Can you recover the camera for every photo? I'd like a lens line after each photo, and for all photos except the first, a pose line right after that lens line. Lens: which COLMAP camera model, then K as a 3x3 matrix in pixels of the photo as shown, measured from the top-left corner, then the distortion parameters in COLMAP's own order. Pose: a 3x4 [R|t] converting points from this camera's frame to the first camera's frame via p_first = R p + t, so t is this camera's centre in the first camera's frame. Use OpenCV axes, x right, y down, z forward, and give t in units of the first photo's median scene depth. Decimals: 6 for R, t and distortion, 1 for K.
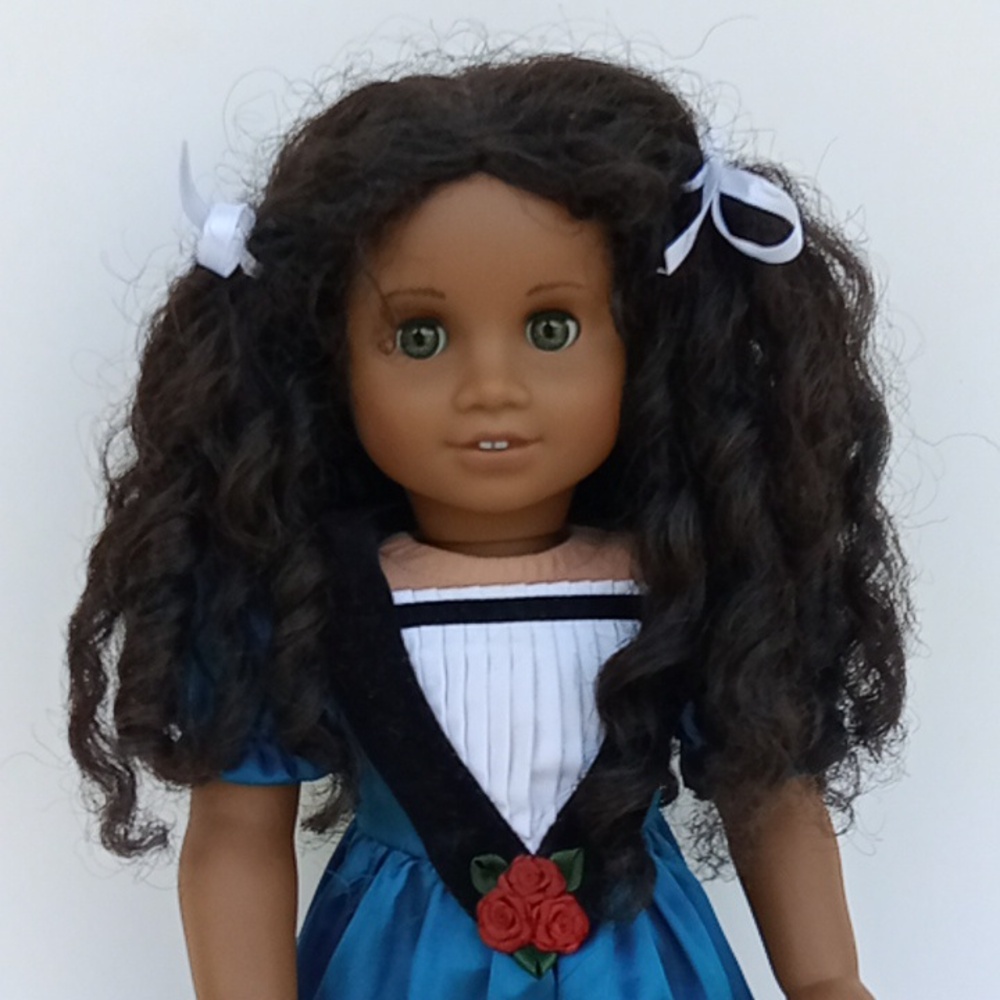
lens RADIAL K [[1371.6, 0, 500.0], [0, 1371.6, 500.0], [0, 0, 1]] dist [-0.031509, -0.034311]
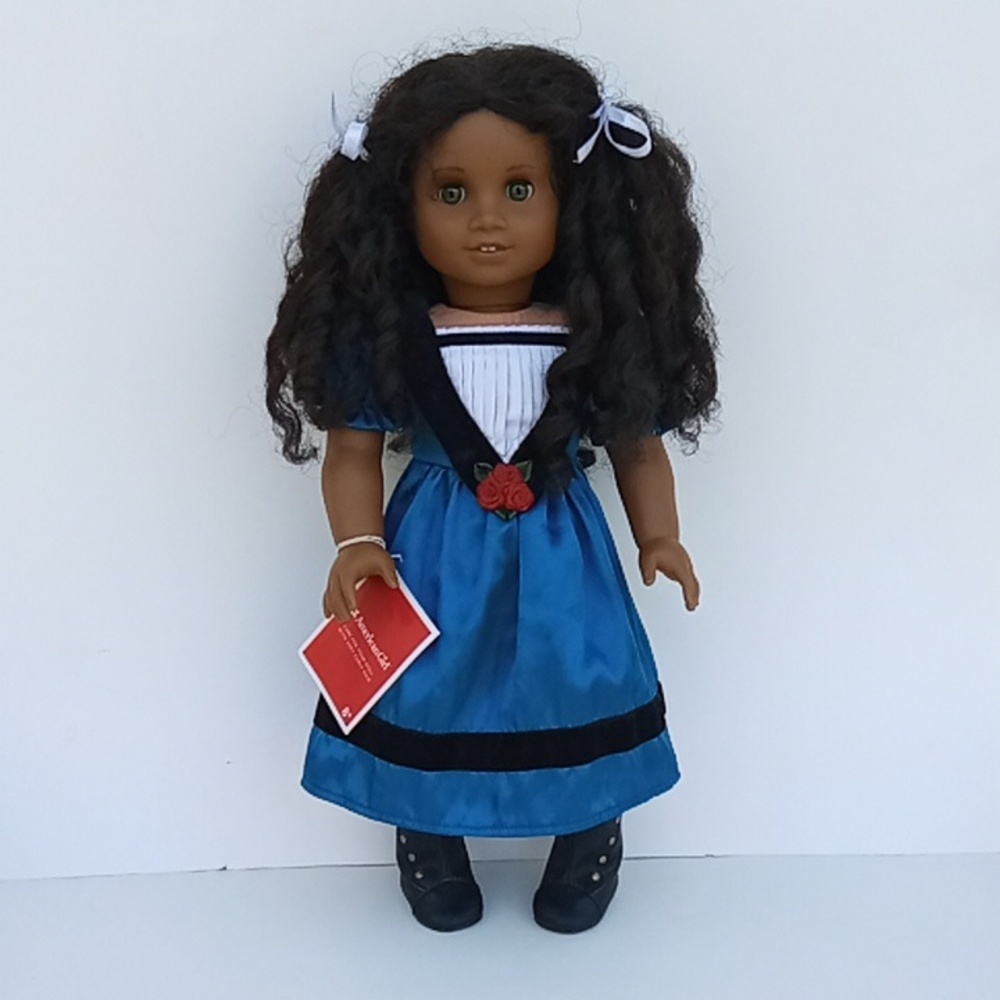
lens RADIAL K [[1371.6, 0, 500.0], [0, 1371.6, 500.0], [0, 0, 1]] dist [-0.031509, -0.034311]
pose [[0.999726, 0.015726, -0.017310, 0.050020], [-0.015036, 0.999115, 0.039283, 0.236028], [0.017913, -0.039012, 0.999078, -0.945255]]
